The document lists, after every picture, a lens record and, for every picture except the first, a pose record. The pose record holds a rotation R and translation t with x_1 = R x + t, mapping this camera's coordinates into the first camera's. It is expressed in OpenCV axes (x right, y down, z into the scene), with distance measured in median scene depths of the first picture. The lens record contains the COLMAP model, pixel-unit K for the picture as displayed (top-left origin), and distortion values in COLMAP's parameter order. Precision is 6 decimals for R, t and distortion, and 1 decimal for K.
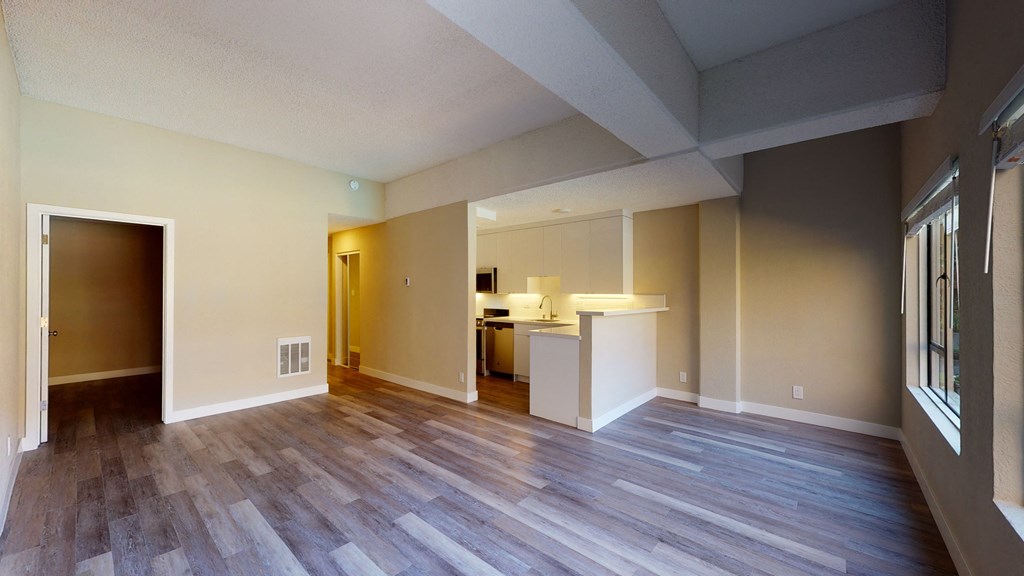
lens RADIAL K [[375.1, 0, 510.9], [0, 375.1, 288.0], [0, 0, 1]] dist [0.001026, -0.000366]
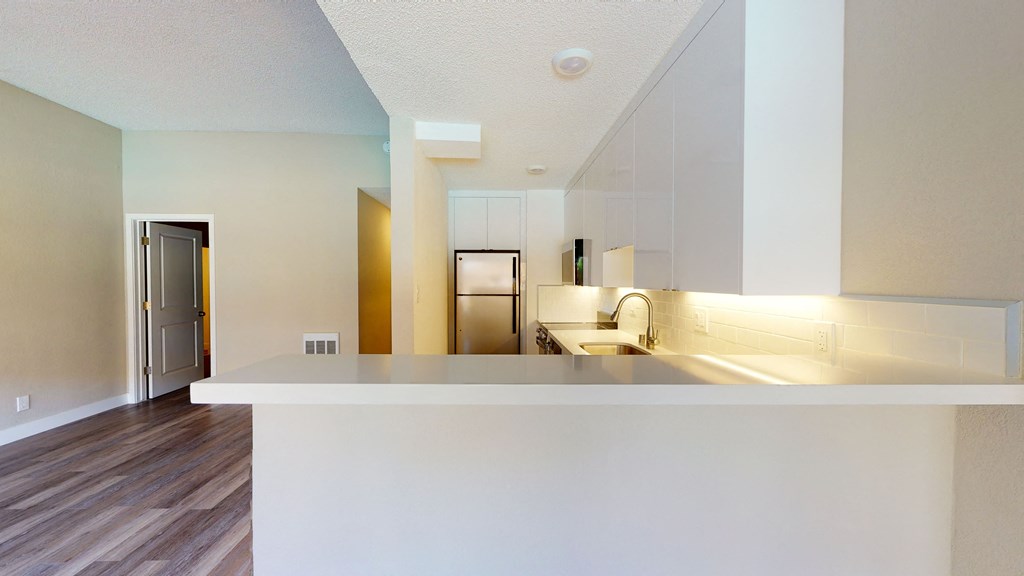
lens RADIAL K [[375.1, 0, 513.0], [0, 375.1, 287.1], [0, 0, 1]] dist [0.001026, -0.000366]
pose [[0.690112, 0.011710, -0.723608, 0.504063], [0.002231, 0.999830, 0.018307, 0.007034], [0.723700, -0.014248, 0.689968, 0.950812]]
